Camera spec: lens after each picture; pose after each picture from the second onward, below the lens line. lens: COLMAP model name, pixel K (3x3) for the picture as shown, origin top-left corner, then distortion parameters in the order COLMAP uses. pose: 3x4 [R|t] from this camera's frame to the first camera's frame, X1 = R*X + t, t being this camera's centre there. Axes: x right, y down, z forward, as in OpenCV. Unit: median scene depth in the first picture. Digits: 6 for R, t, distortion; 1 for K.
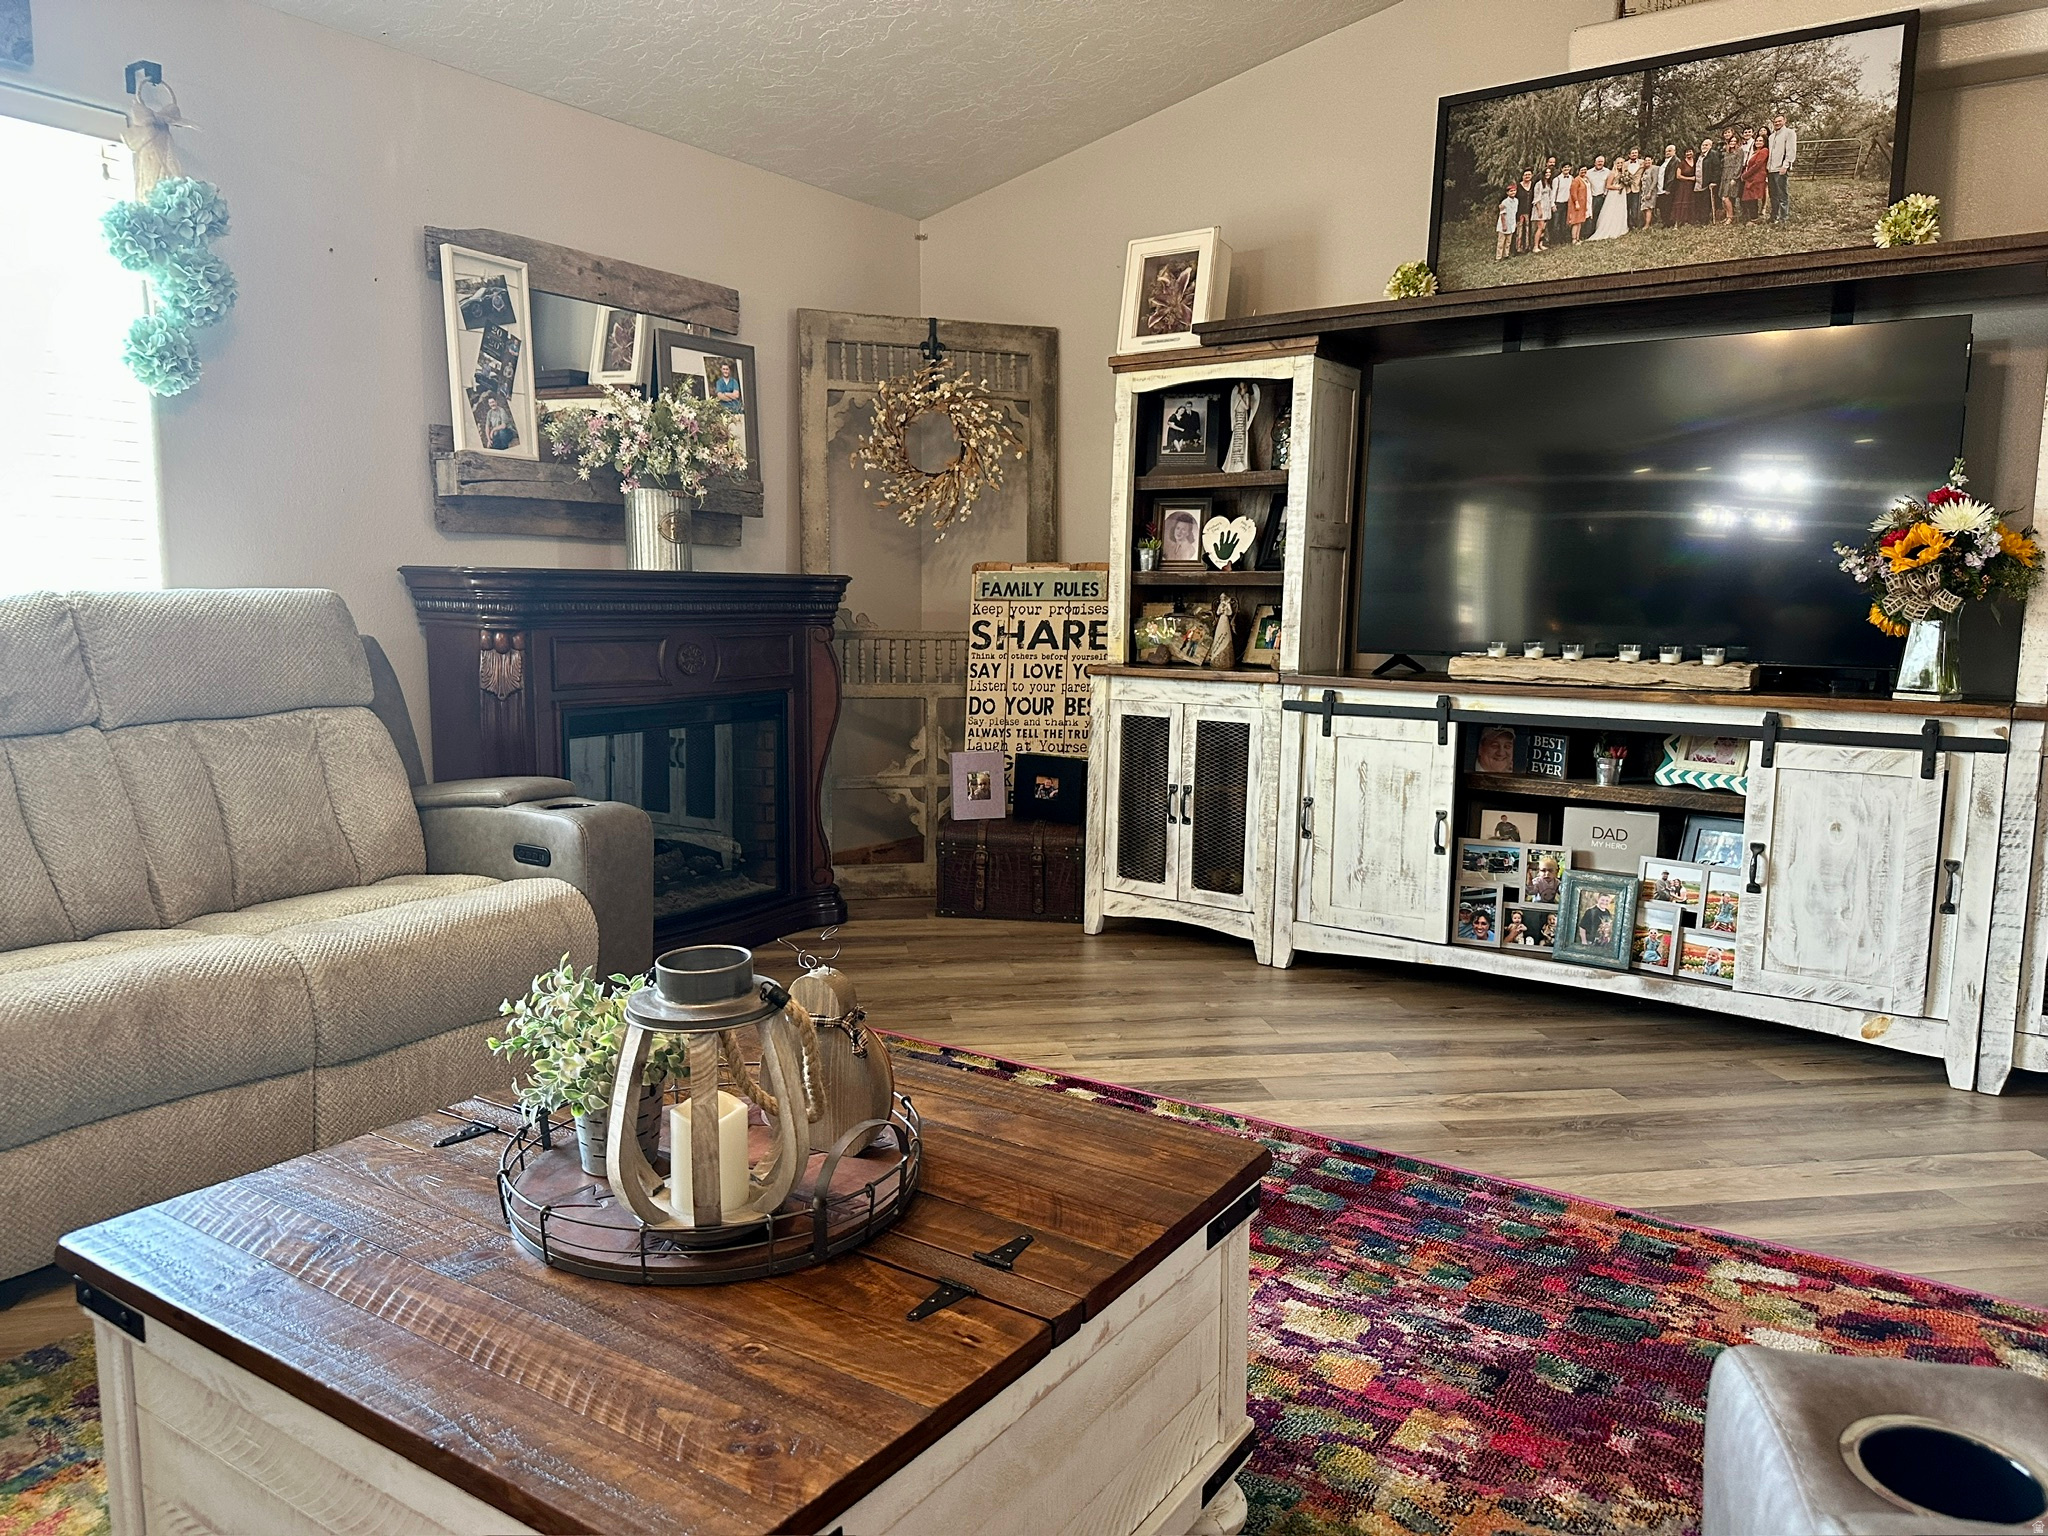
lens RADIAL K [[1435.2, 0, 1024.0], [0, 1435.2, 768.0], [0, 0, 1]] dist [0.006273, 0.002977]
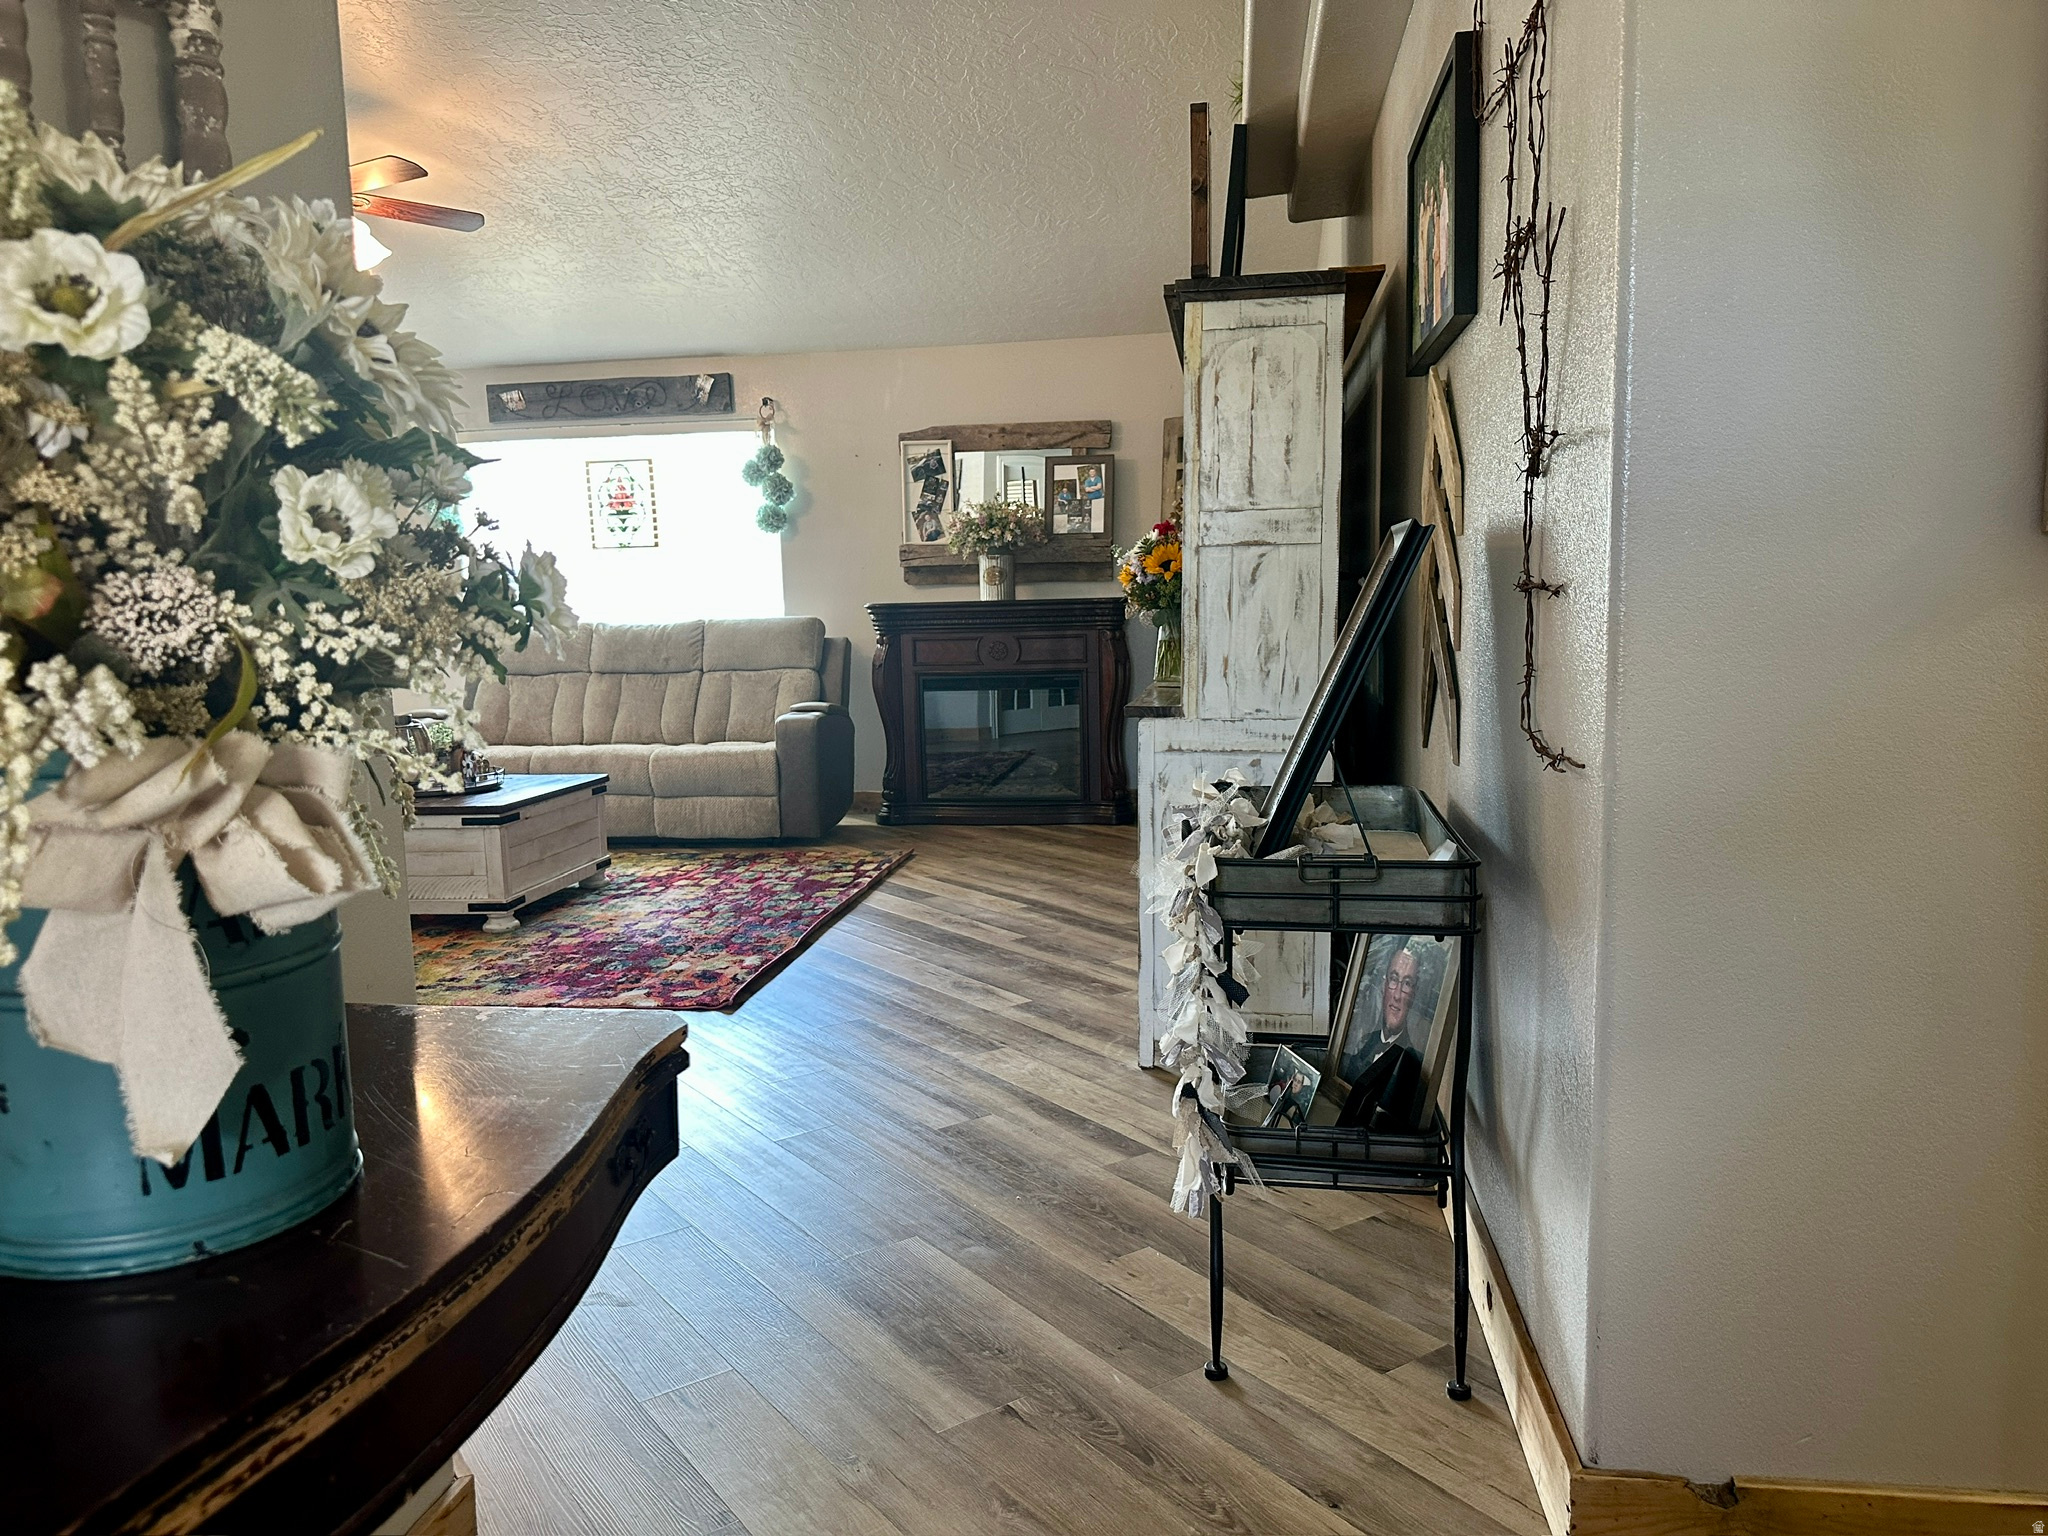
lens RADIAL K [[1435.2, 0, 1024.0], [0, 1435.2, 768.0], [0, 0, 1]] dist [0.006273, 0.002977]
pose [[0.453649, 0.081047, -0.887487, 1.428036], [-0.084150, 0.995302, 0.047878, -0.021269], [0.887198, 0.052962, 0.458338, 0.248487]]
